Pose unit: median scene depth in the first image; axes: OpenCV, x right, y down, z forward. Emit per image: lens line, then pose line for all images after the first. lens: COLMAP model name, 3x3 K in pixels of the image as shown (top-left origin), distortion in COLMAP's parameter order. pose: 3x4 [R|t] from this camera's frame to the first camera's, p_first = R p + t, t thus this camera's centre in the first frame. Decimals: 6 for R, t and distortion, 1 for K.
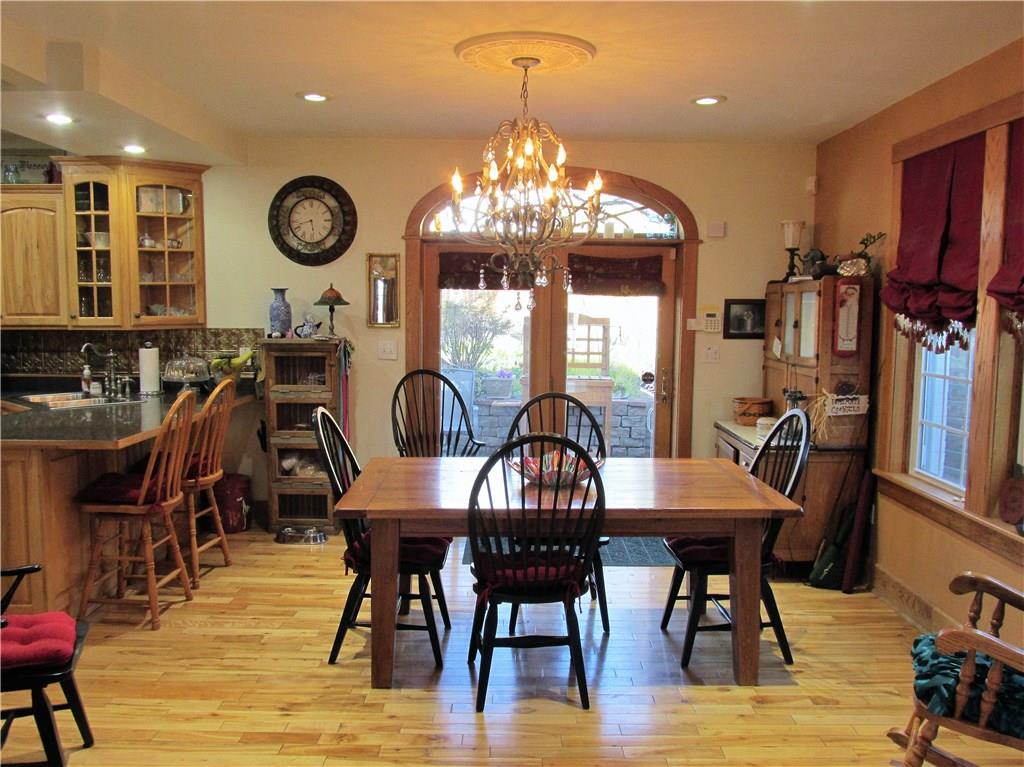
lens RADIAL K [[911.2, 0, 514.6], [0, 911.2, 398.7], [0, 0, 1]] dist [0.002897, -0.001992]
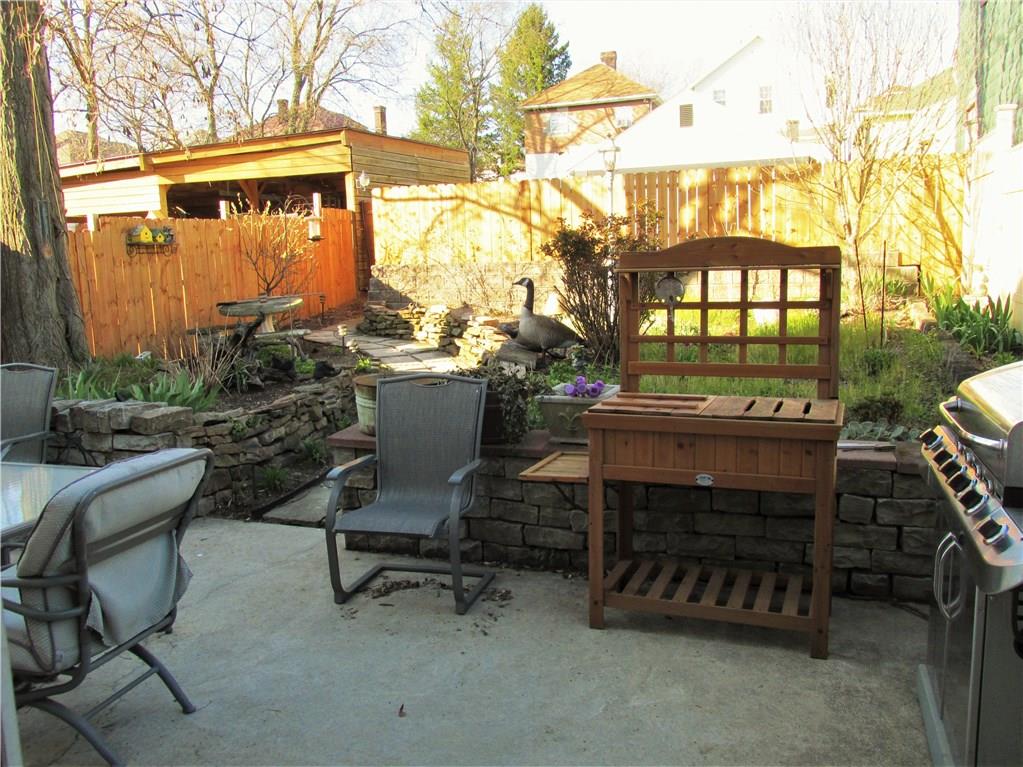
lens RADIAL K [[873.1, 0, 511.5], [0, 873.1, 383.5], [0, 0, 1]] dist [-0.019504, -0.004459]
pose [[0.943094, 0.007416, -0.332443, 0.148546], [0.007109, 0.999073, 0.042456, -0.074999], [0.332450, -0.042403, 0.942167, 0.944057]]
